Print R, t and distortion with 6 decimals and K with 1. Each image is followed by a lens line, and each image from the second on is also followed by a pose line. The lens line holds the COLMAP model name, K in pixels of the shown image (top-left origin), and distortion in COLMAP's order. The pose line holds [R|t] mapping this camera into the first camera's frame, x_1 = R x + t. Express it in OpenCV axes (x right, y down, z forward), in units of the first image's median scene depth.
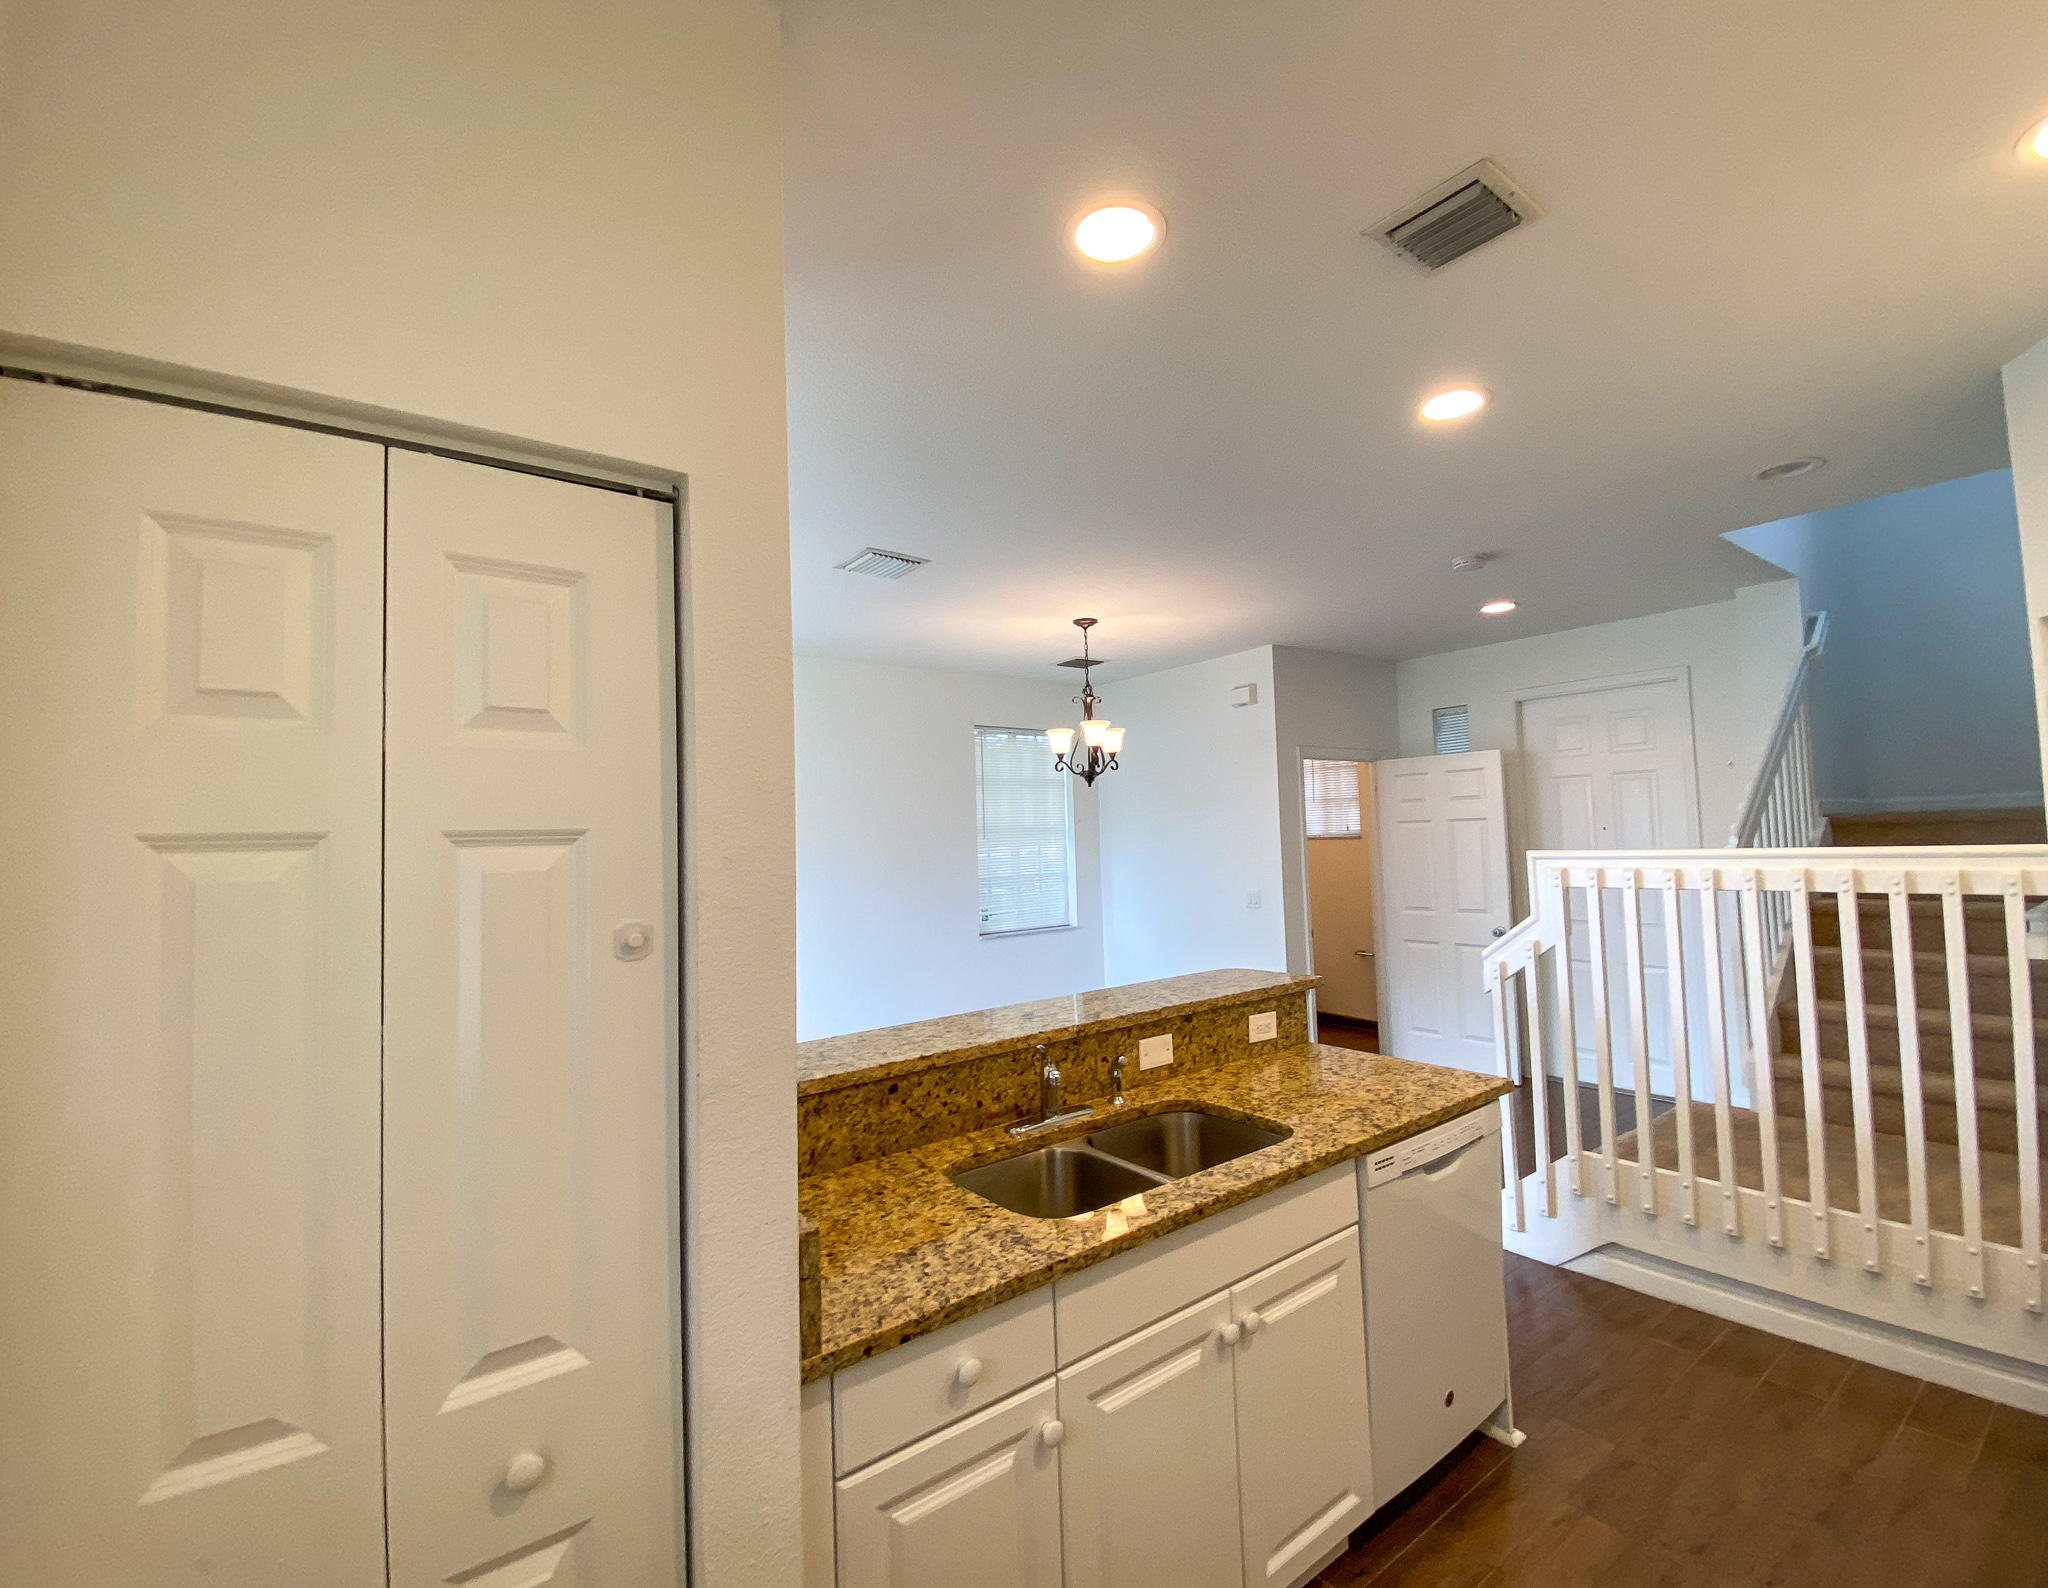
lens RADIAL K [[884.7, 0, 1024.0], [0, 884.7, 794.0], [0, 0, 1]] dist [0.001045, 0.000124]
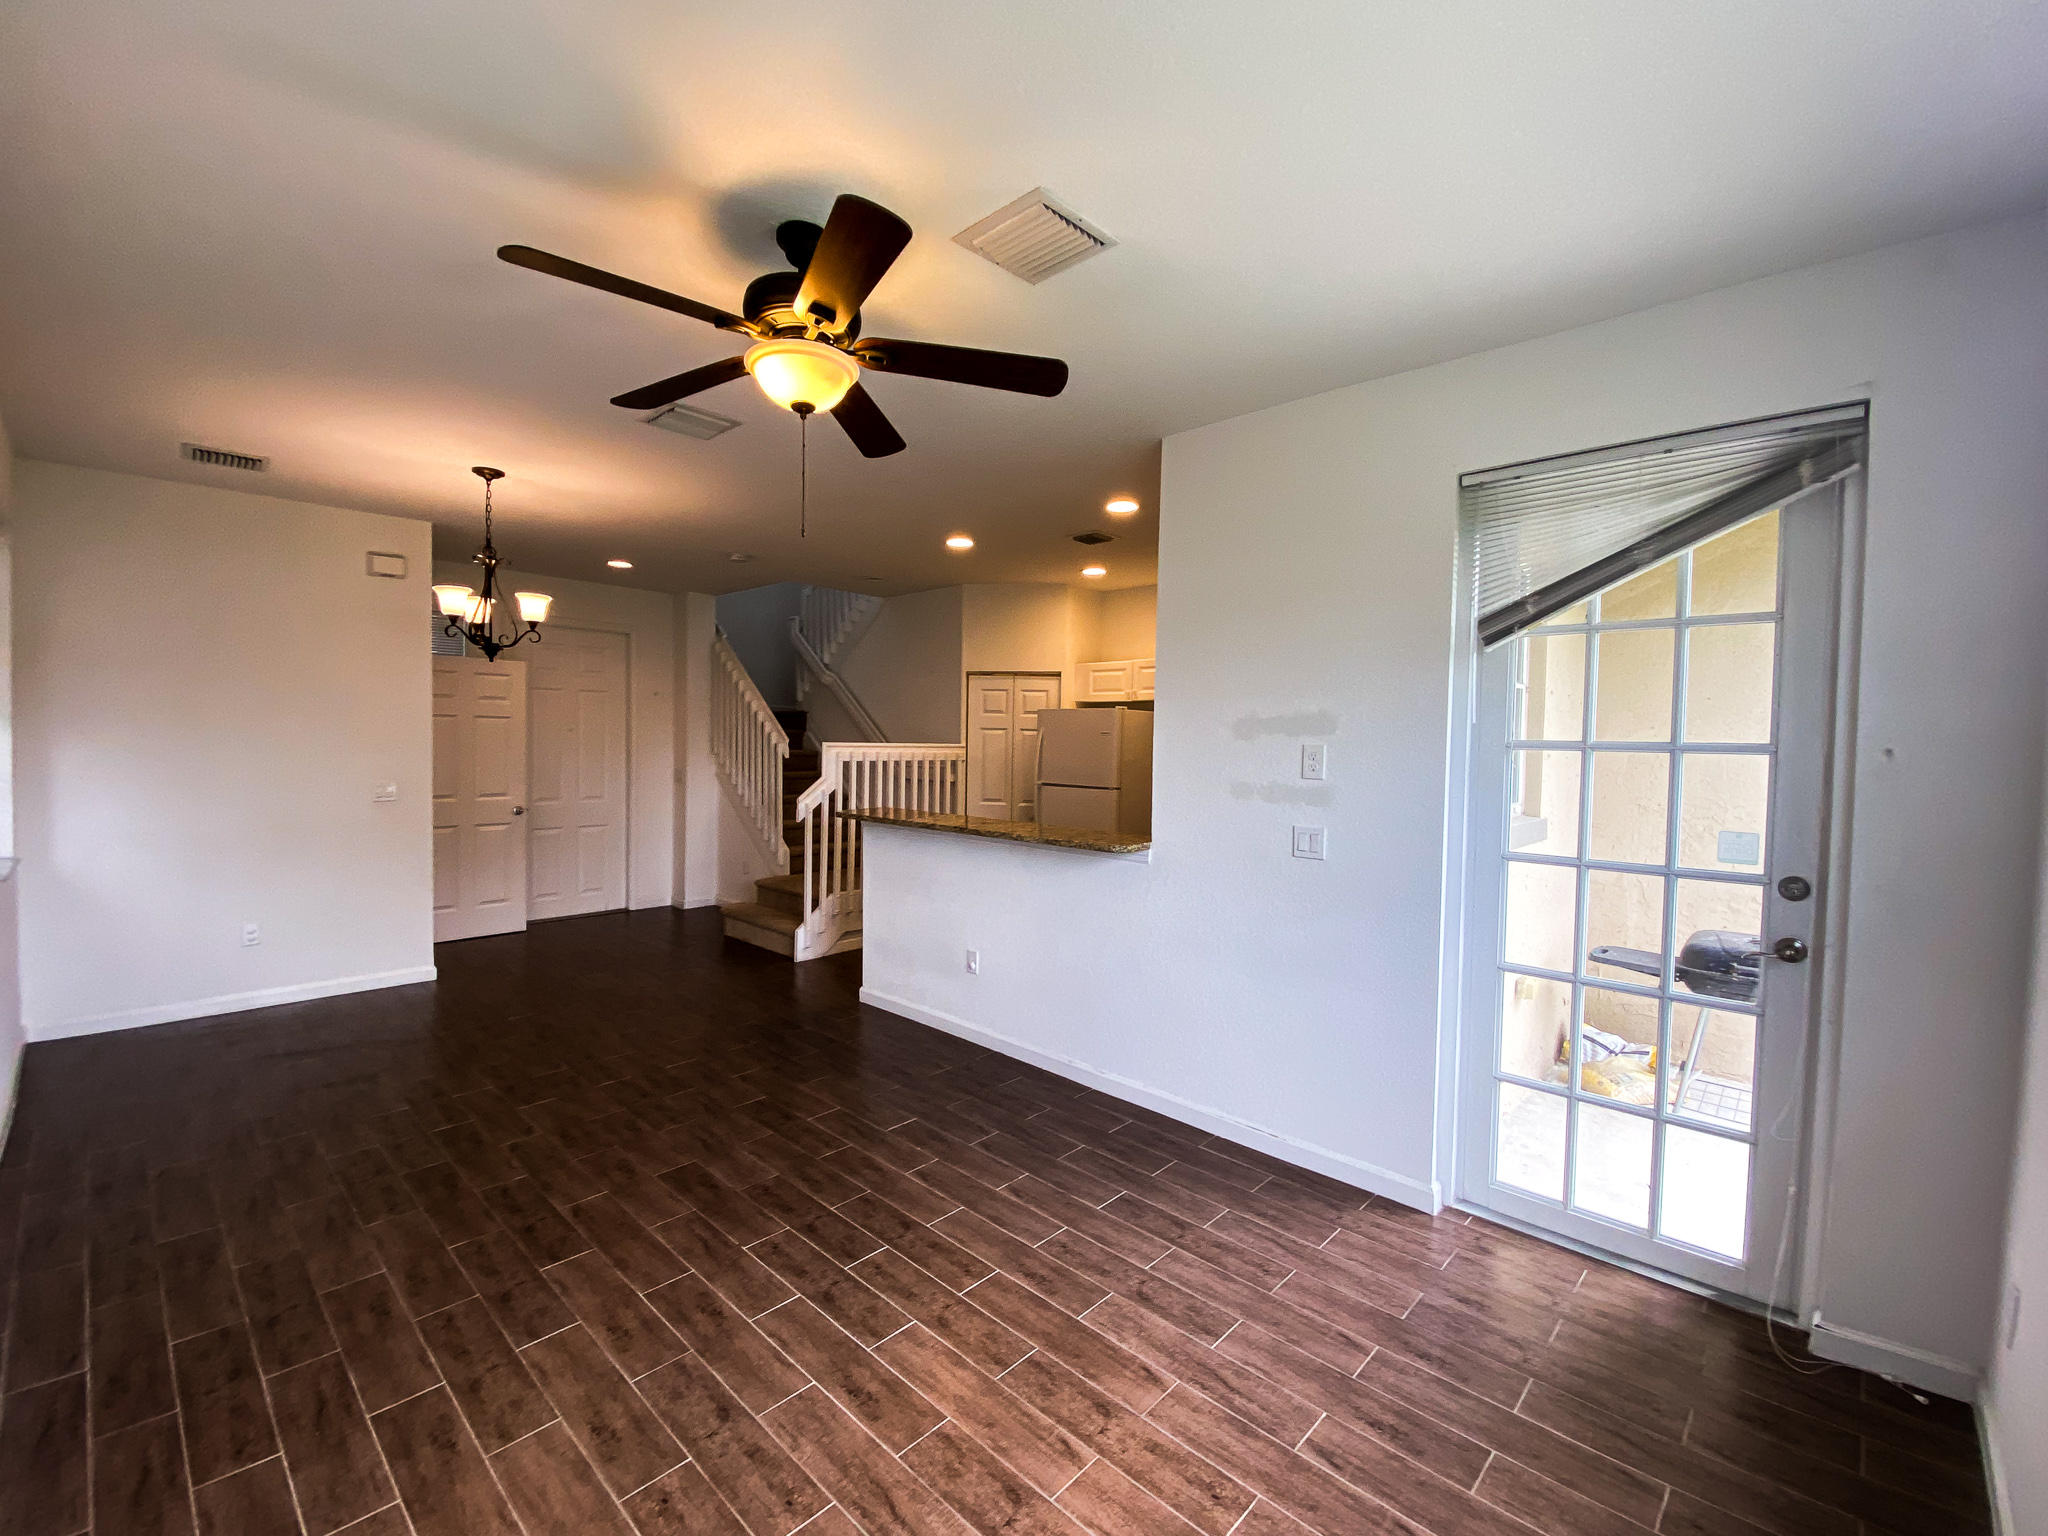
lens RADIAL K [[862.8, 0, 1020.7], [0, 862.8, 763.4], [0, 0, 1]] dist [-0.000236, -0.000197]
pose [[-0.176072, -0.001076, 0.984377, -1.686035], [-0.063270, 0.997944, -0.010226, 0.132663], [-0.982342, -0.064082, -0.175778, 1.188951]]
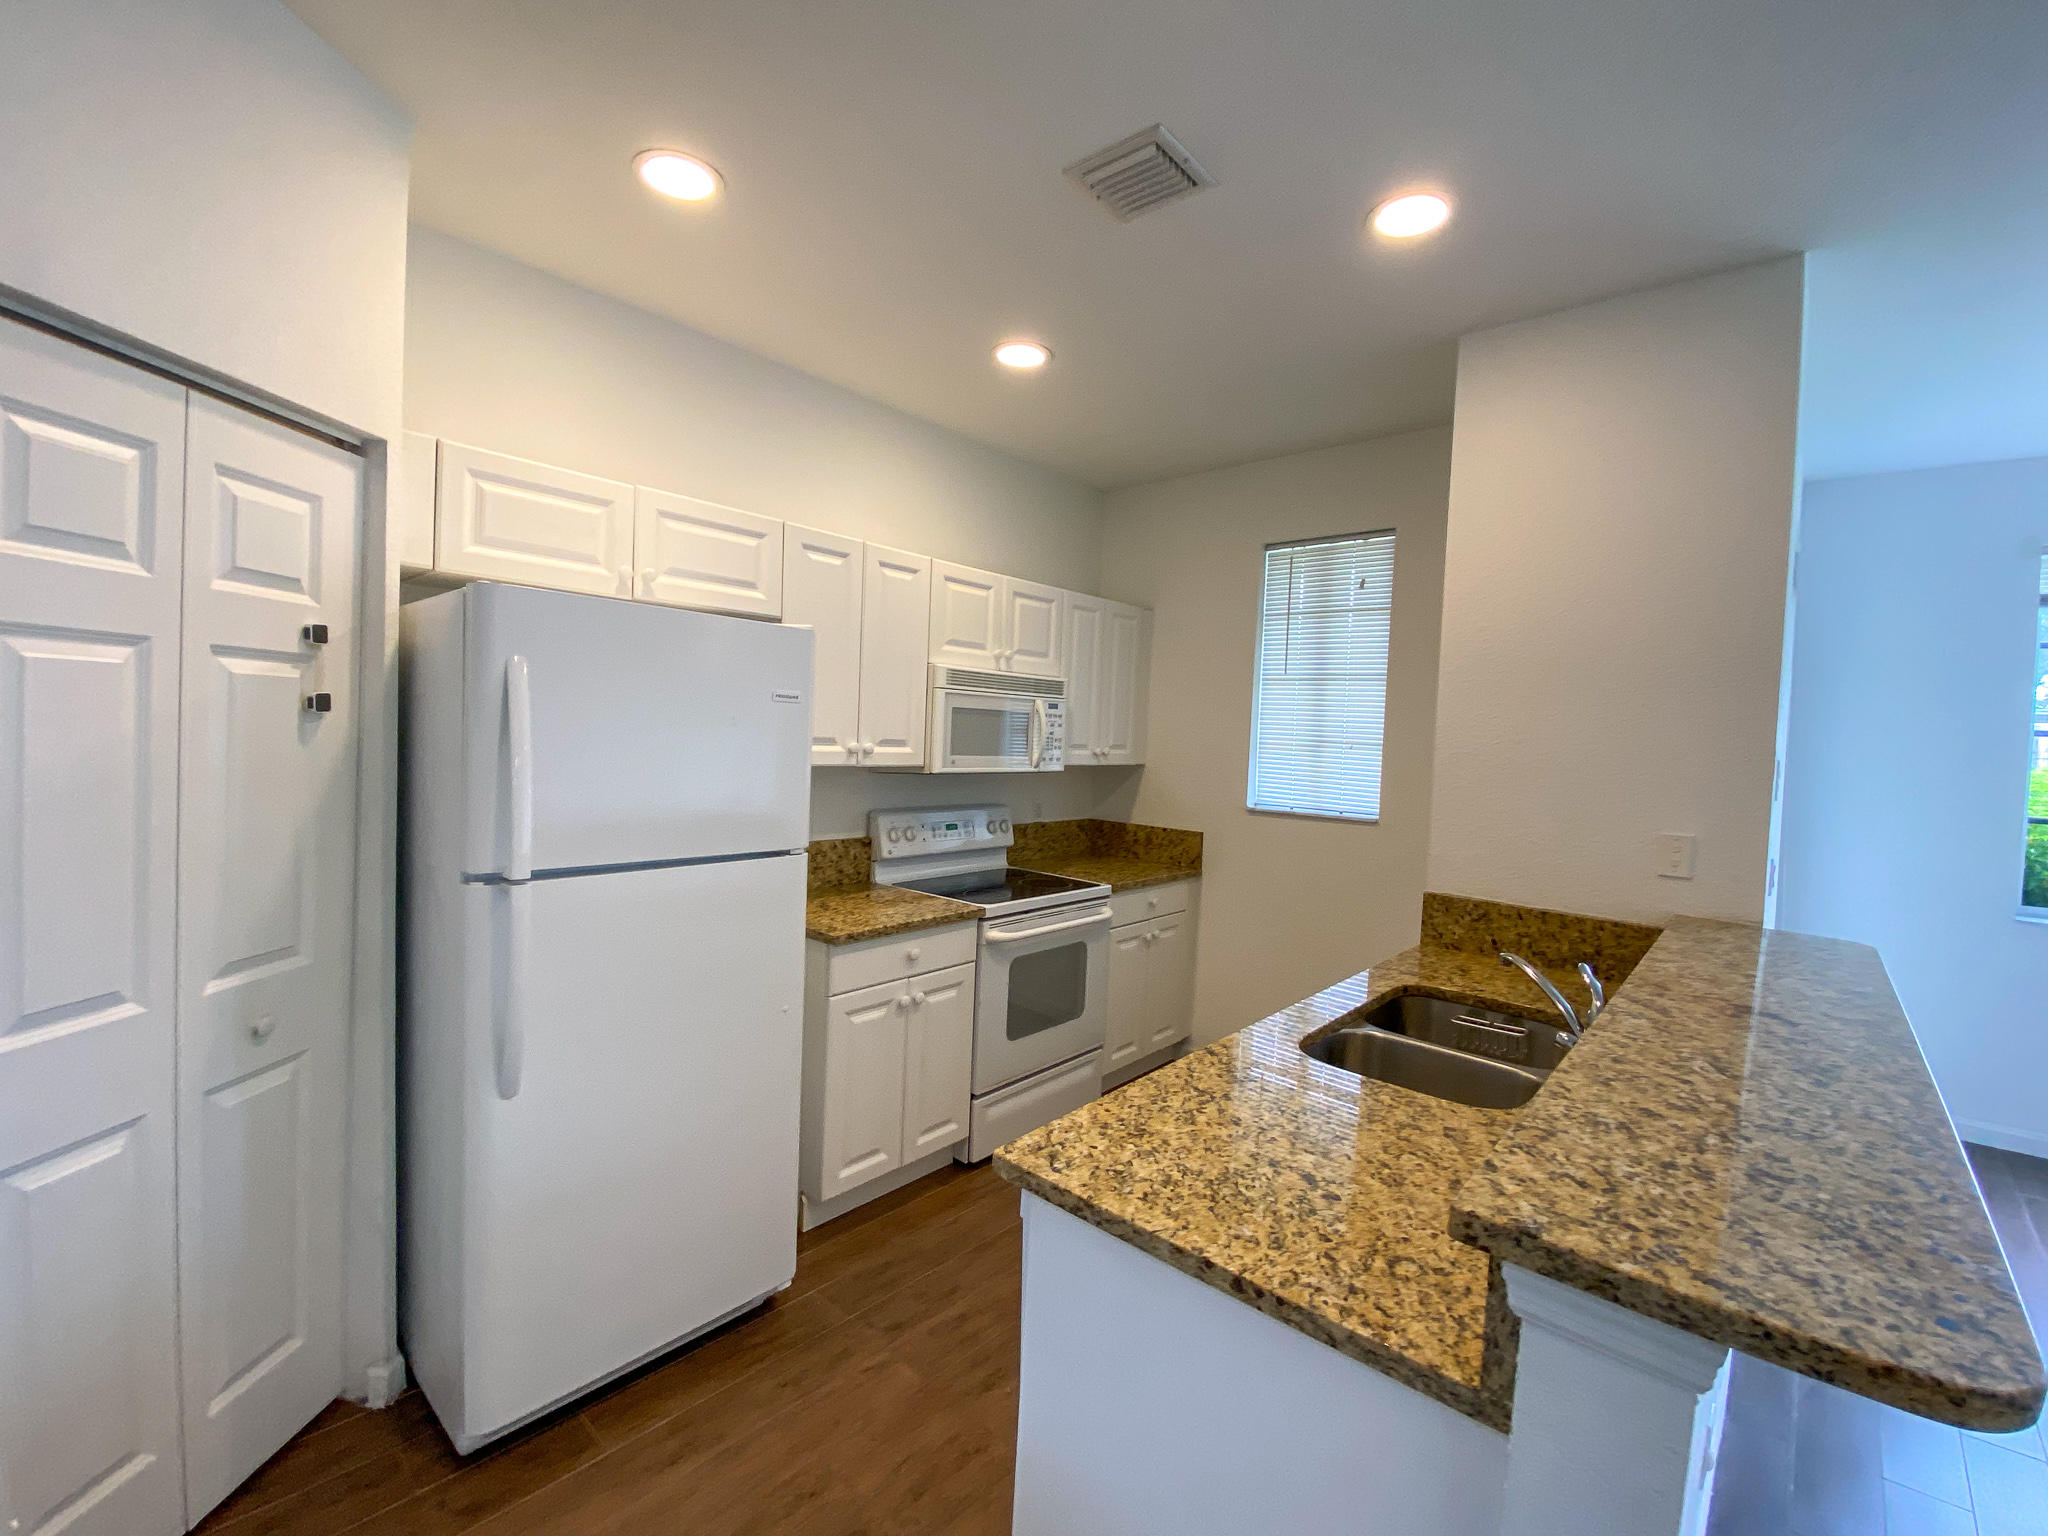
lens RADIAL K [[881.1, 0, 1001.0], [0, 881.1, 766.7], [0, 0, 1]] dist [0.036218, -0.028975]
pose [[-0.979673, -0.003253, -0.200573, 0.611950], [-0.002365, 0.999986, -0.004667, 0.080271], [0.200585, -0.004098, -0.979668, 1.426562]]
